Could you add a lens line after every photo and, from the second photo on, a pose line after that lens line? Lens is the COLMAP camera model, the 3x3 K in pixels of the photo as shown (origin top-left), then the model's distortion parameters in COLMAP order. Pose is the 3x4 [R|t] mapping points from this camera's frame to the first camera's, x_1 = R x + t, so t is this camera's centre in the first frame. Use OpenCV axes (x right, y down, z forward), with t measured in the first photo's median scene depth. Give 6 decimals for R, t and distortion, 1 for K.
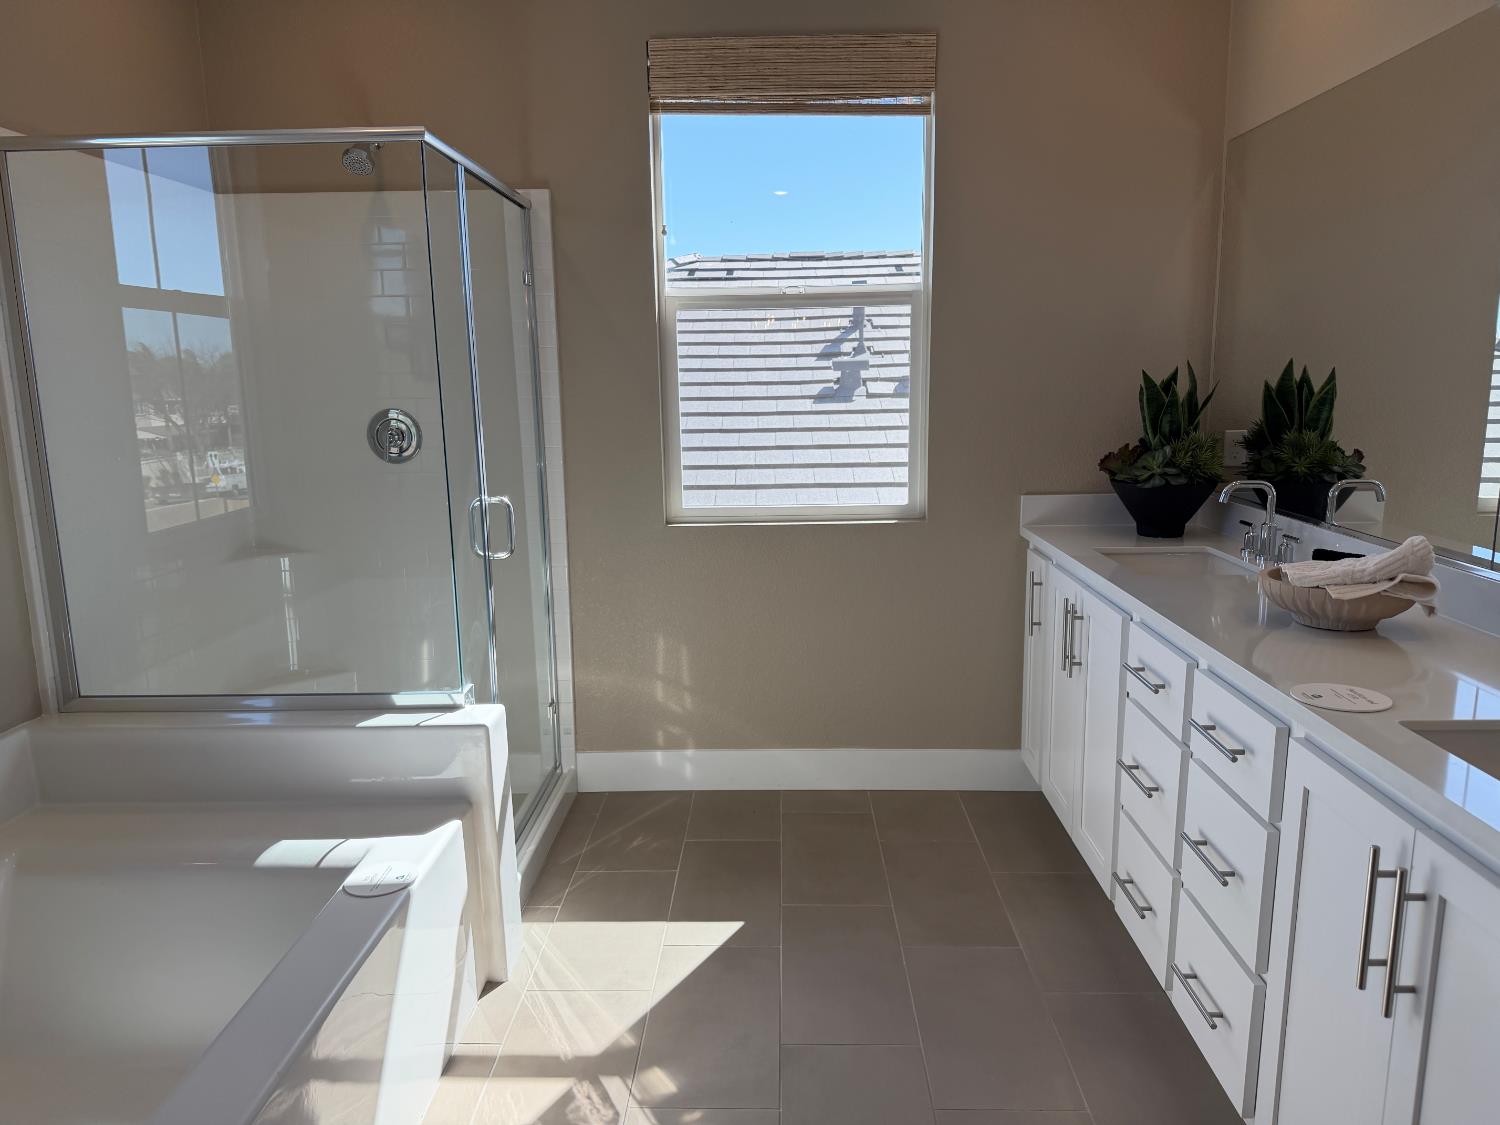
lens RADIAL K [[1049.0, 0, 740.6], [0, 1049.0, 556.6], [0, 0, 1]] dist [0.033077, -0.059840]
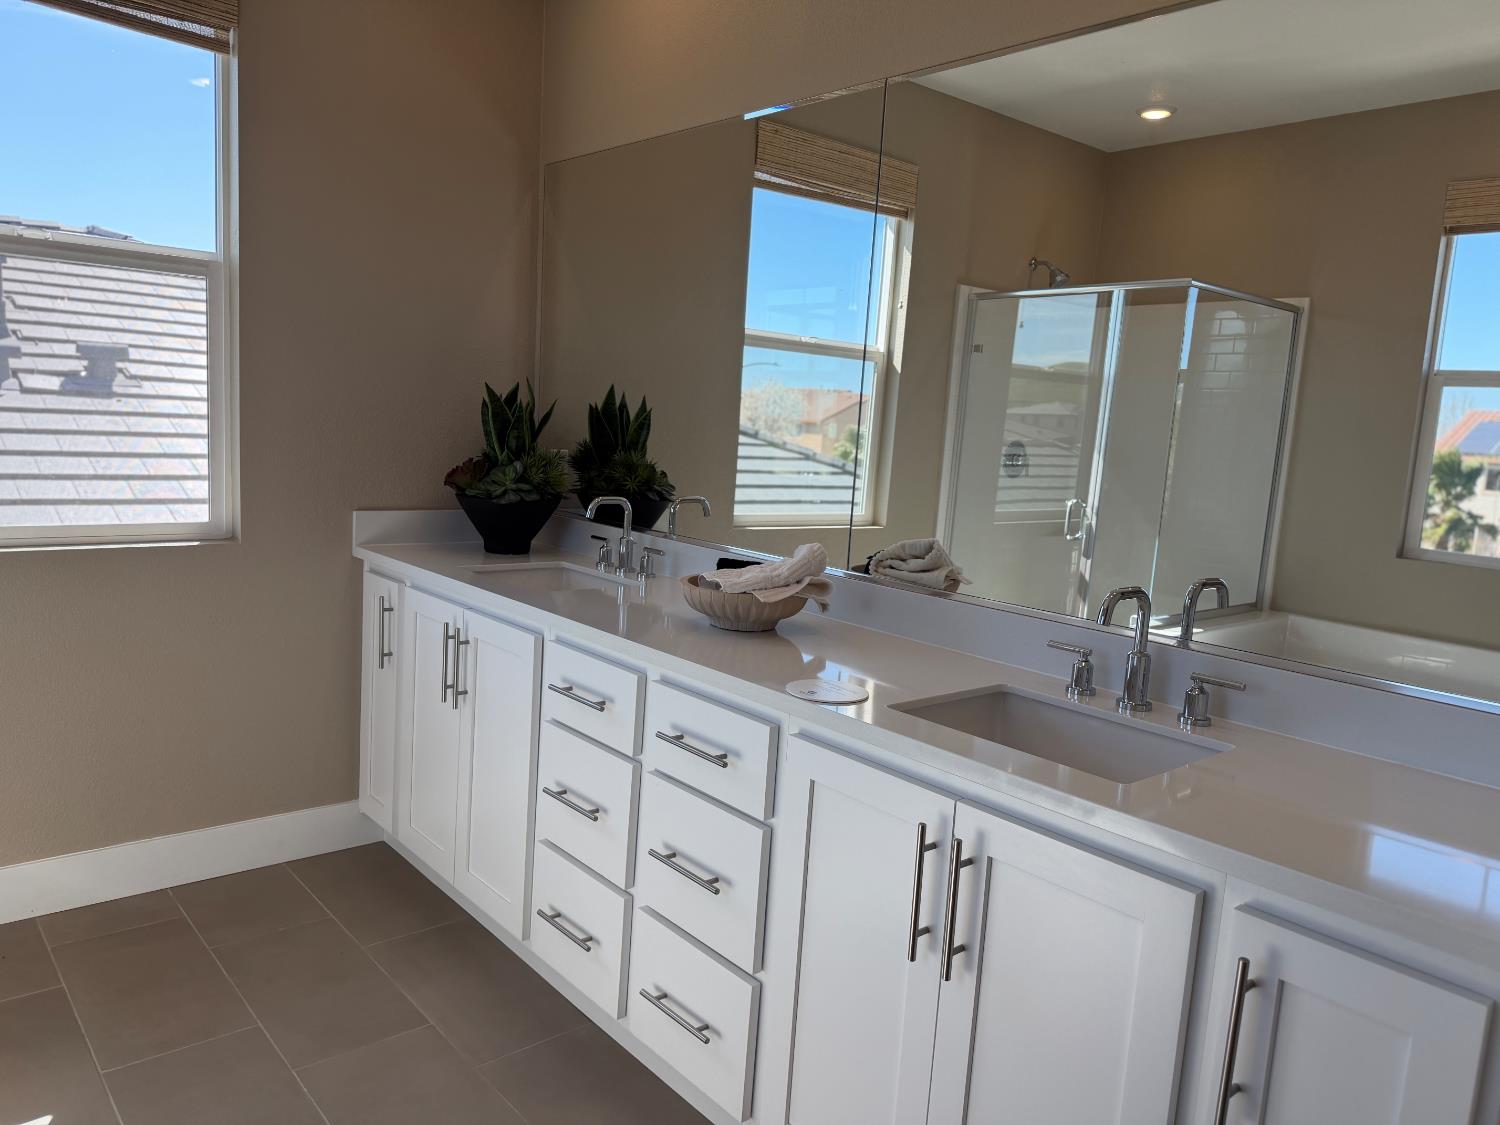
lens RADIAL K [[1049.0, 0, 735.3], [0, 1049.0, 547.5], [0, 0, 1]] dist [0.033077, -0.059840]
pose [[0.716316, -0.017807, 0.697549, -0.129101], [0.040154, 0.999070, -0.015730, -0.000578], [-0.696620, 0.039277, 0.716365, 0.150976]]
